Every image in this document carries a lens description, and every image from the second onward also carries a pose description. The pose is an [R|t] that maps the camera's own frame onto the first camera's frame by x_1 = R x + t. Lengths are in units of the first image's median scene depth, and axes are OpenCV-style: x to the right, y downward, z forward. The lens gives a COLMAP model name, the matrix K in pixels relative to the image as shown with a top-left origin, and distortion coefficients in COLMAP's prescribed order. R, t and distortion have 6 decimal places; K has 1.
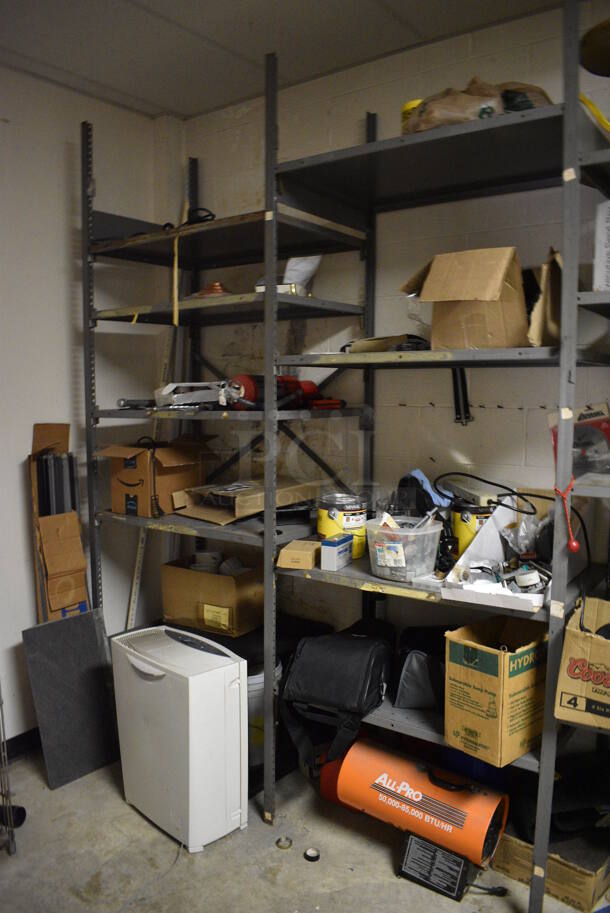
lens RADIAL K [[709.8, 0, 305.0], [0, 709.8, 456.5], [0, 0, 1]] dist [-0.101781, 0.019127]
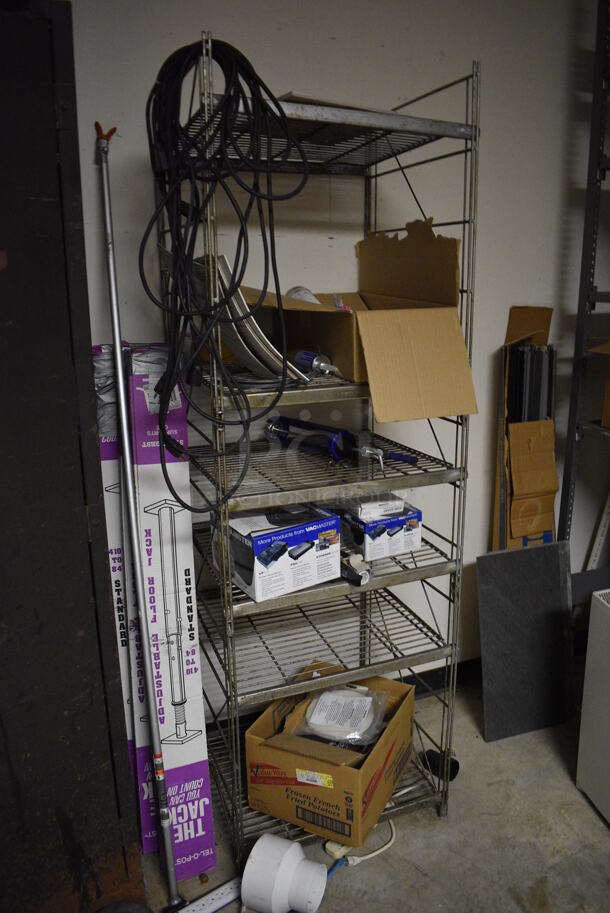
lens RADIAL K [[709.8, 0, 305.0], [0, 709.8, 456.5], [0, 0, 1]] dist [-0.101781, 0.019127]
pose [[0.845522, 0.134656, -0.516681, -0.150503], [-0.048617, 0.983073, 0.176647, -0.007982], [0.531722, -0.124240, 0.837757, 0.180708]]
